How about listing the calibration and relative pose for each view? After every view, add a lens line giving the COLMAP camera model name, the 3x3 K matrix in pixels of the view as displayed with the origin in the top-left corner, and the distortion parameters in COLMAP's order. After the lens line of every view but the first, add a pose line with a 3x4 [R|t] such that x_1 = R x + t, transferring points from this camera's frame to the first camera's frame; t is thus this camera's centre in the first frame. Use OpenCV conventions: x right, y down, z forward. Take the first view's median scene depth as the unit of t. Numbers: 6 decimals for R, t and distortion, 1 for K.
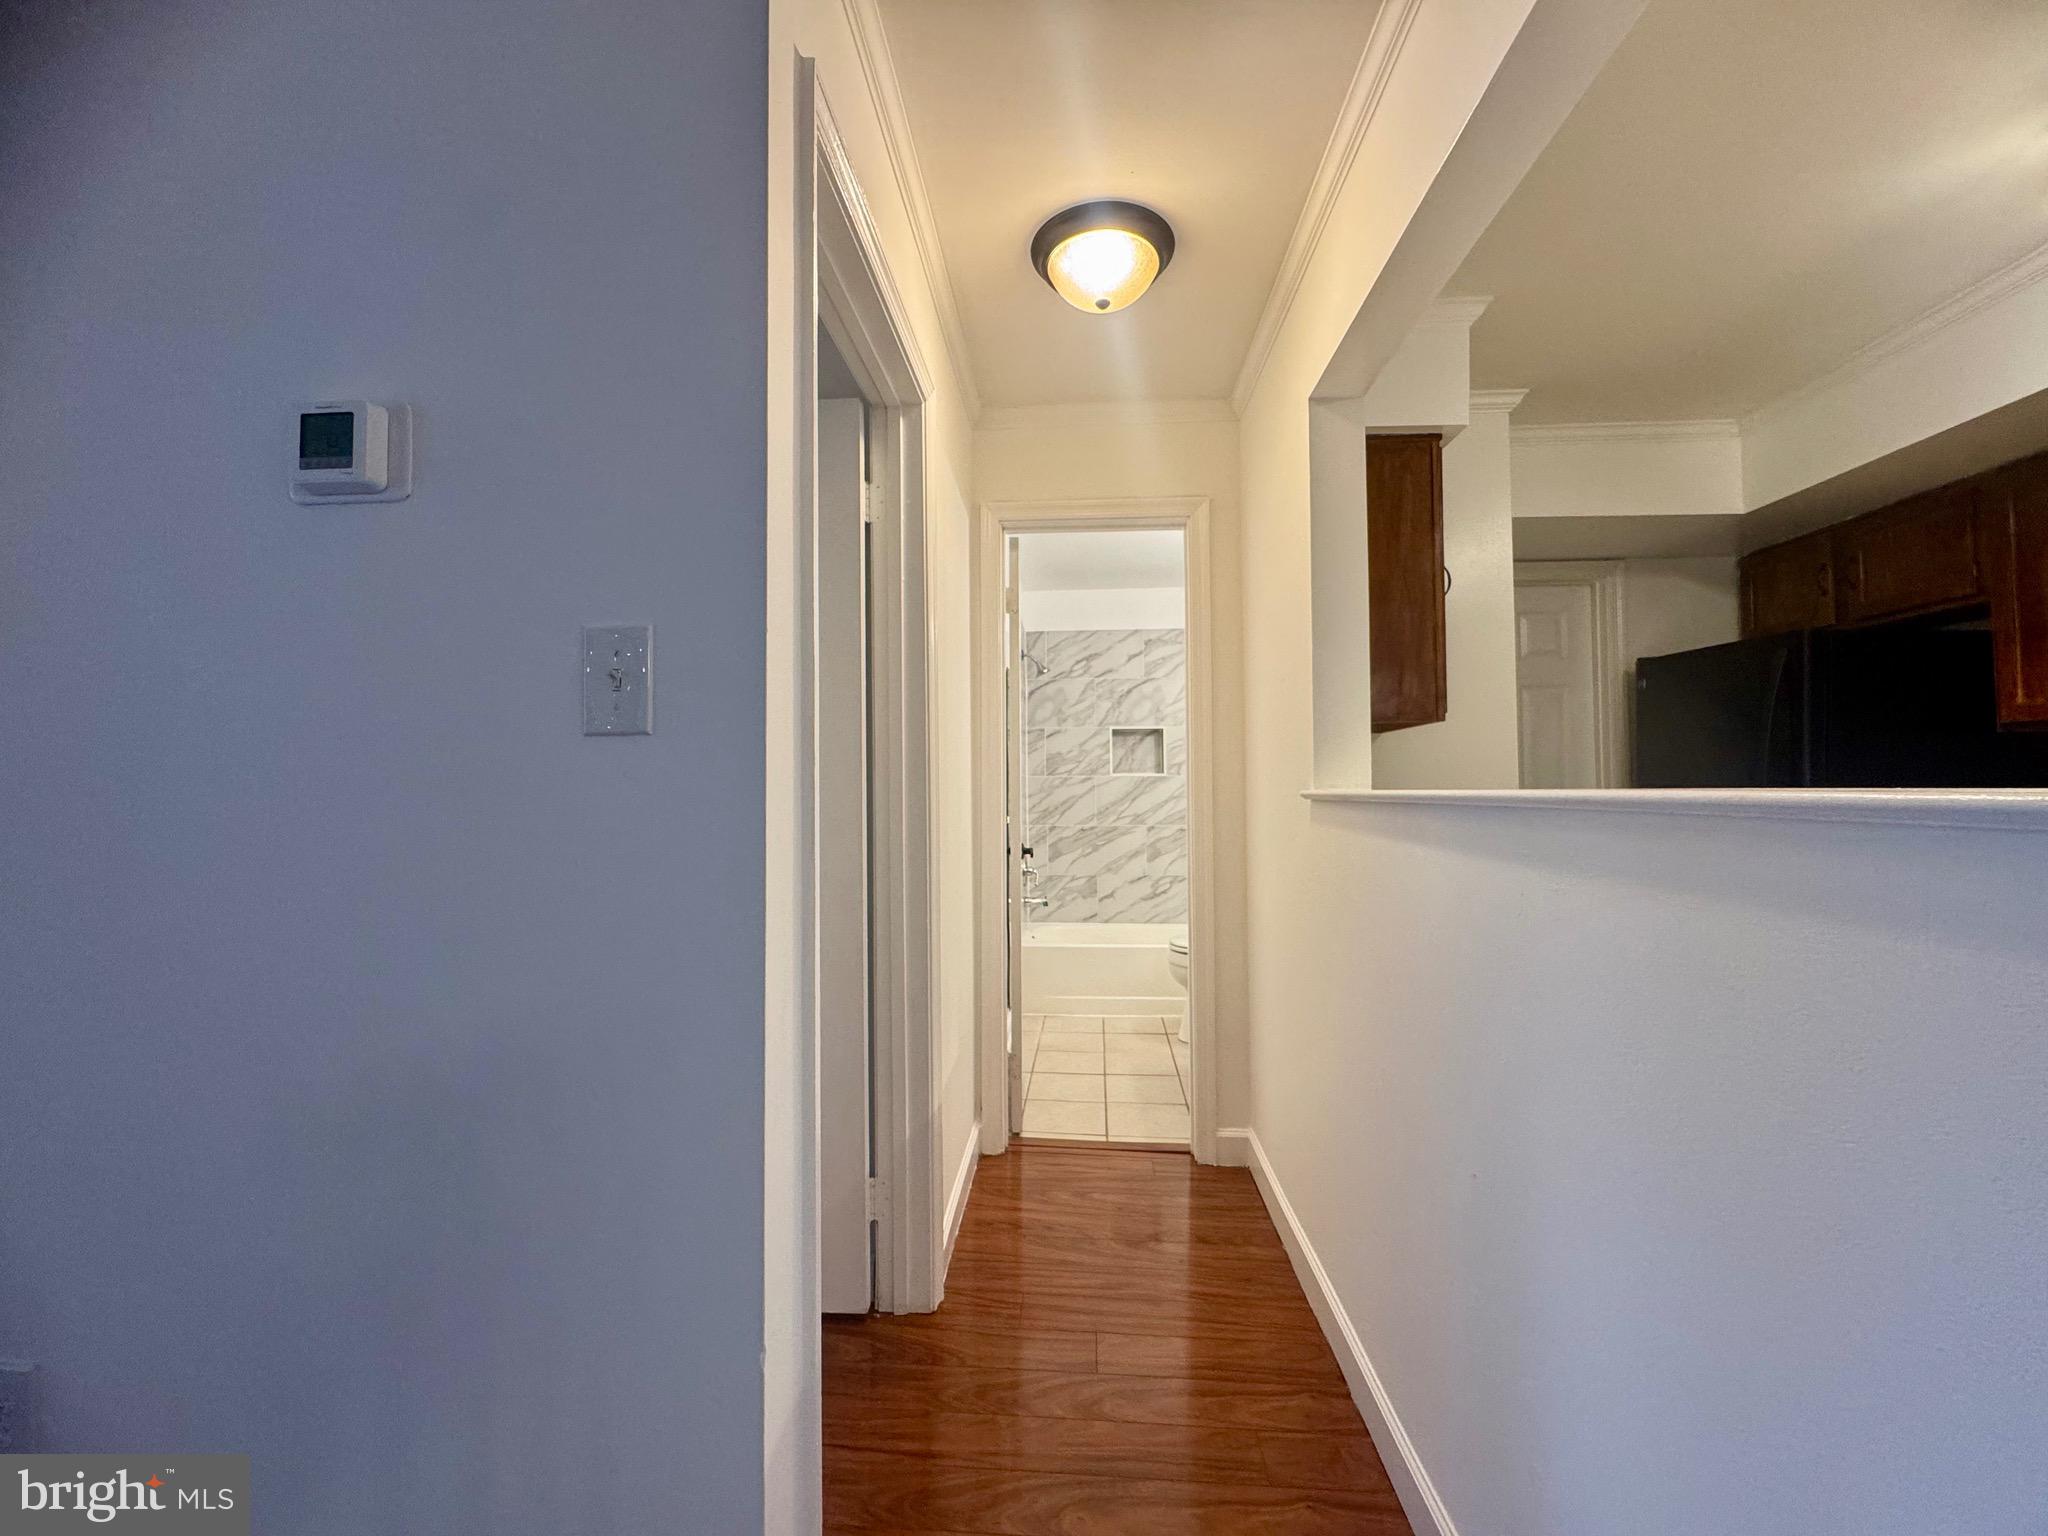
lens RADIAL K [[820.0, 0, 1033.4], [0, 820.0, 771.4], [0, 0, 1]] dist [-0.002964, -0.000184]
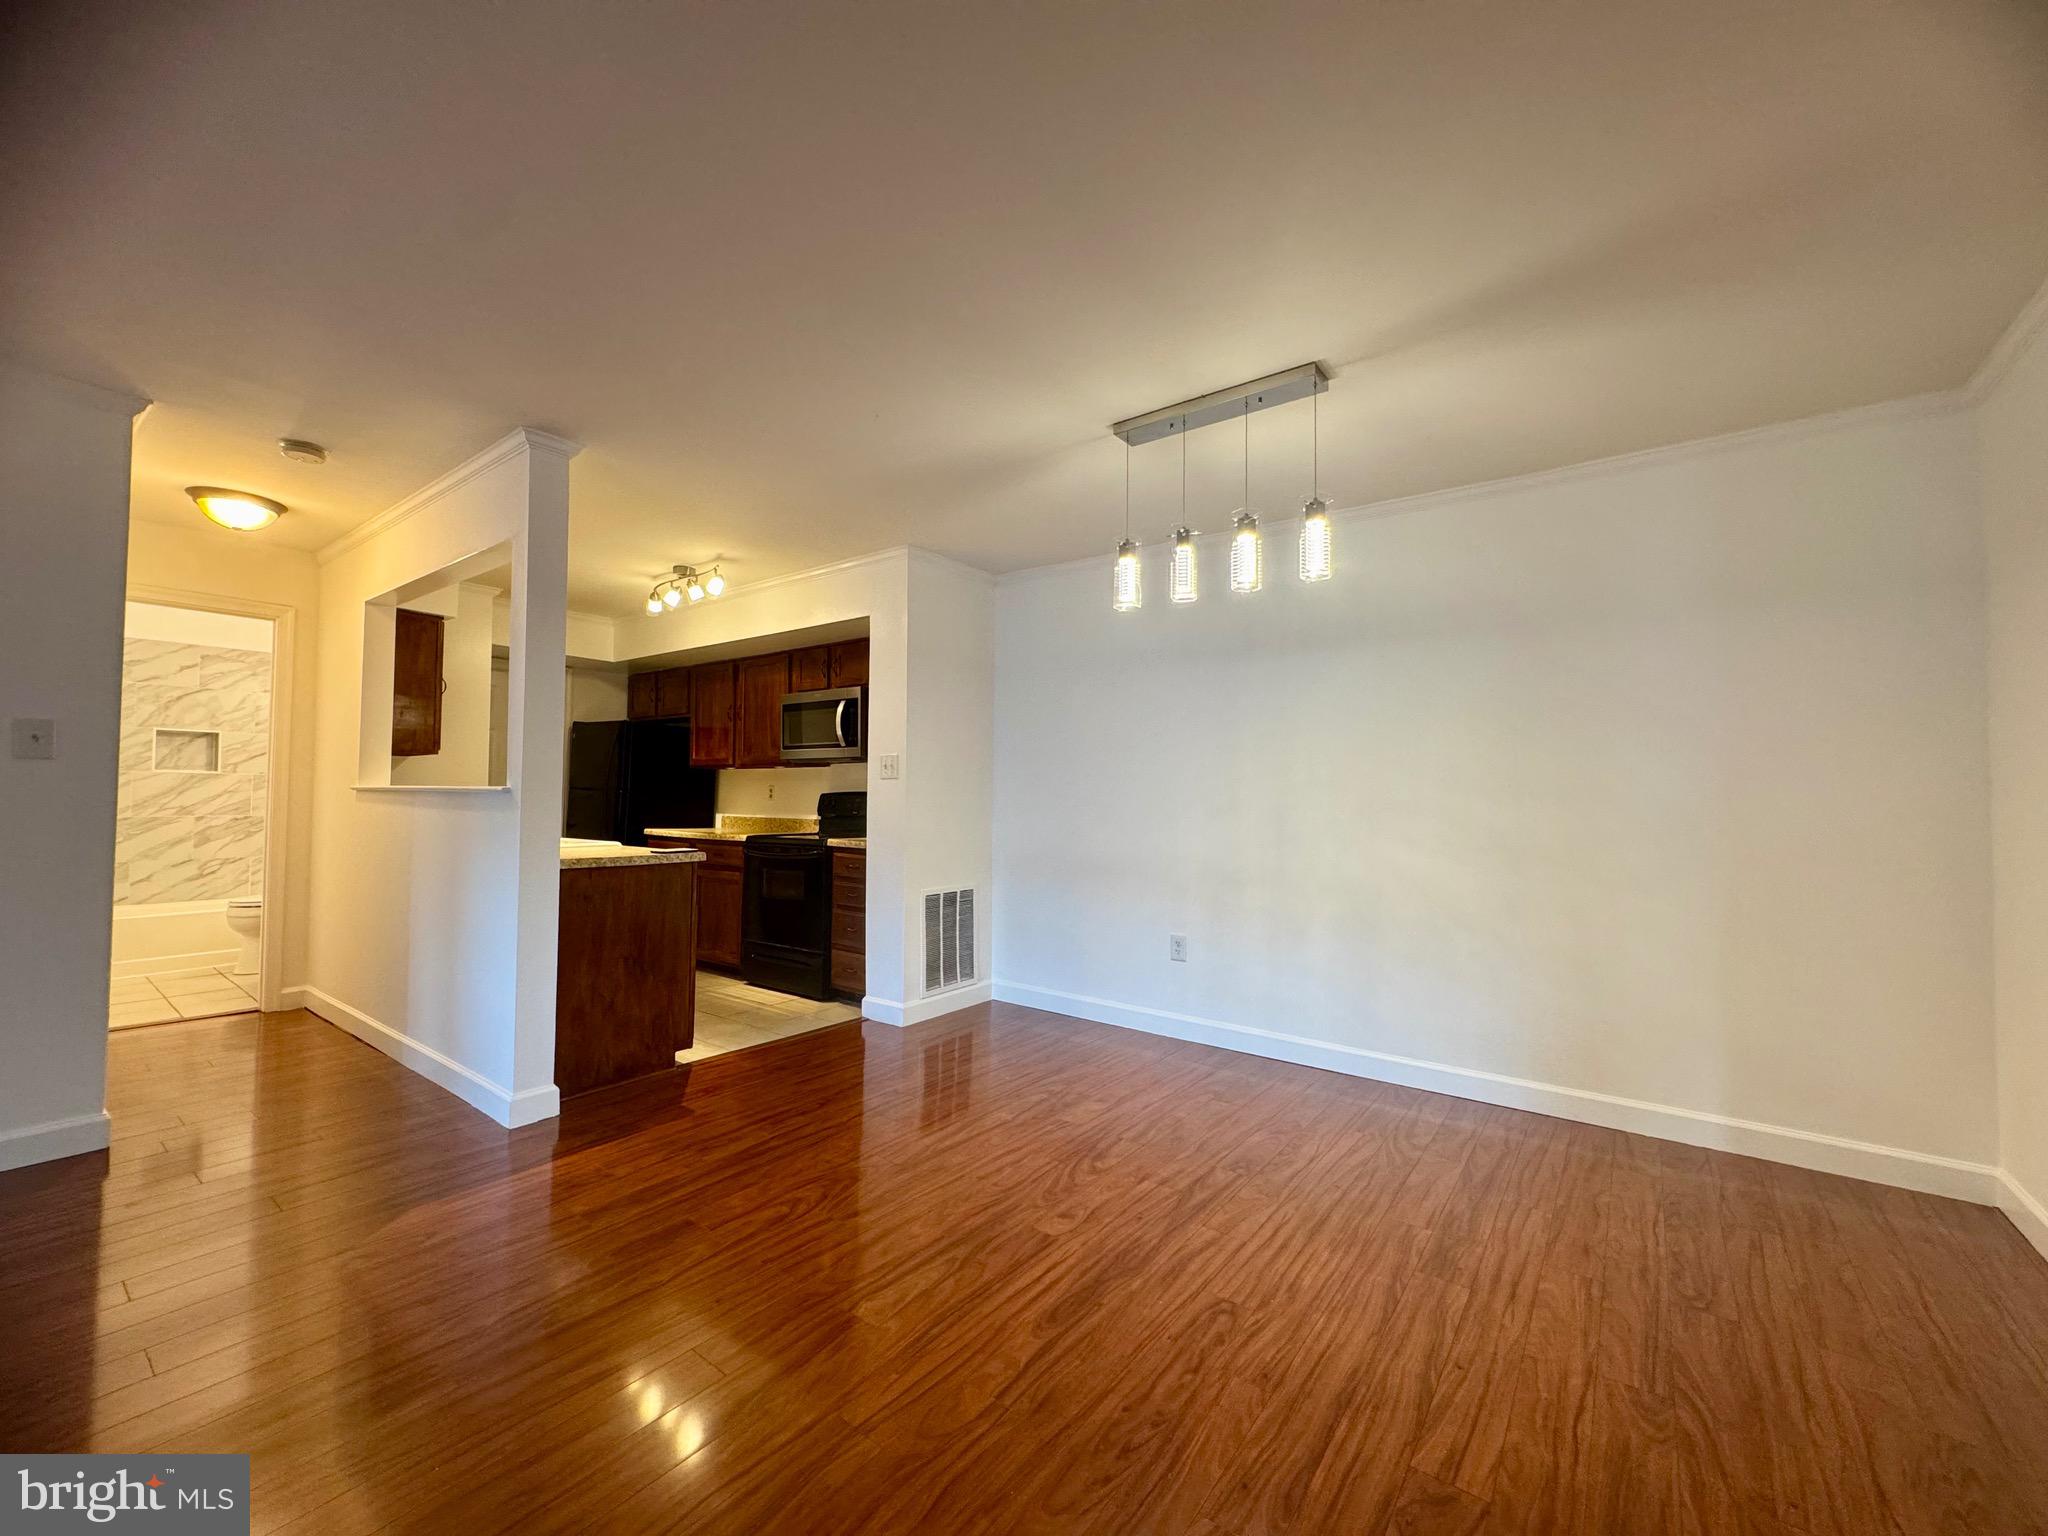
lens RADIAL K [[827.1, 0, 1028.6], [0, 827.1, 769.5], [0, 0, 1]] dist [-0.001990, -0.000208]
pose [[0.553817, 0.036885, 0.831821, -0.180237], [-0.031079, 0.999238, -0.023617, -0.008069], [-0.832058, -0.012772, 0.554541, -0.617064]]
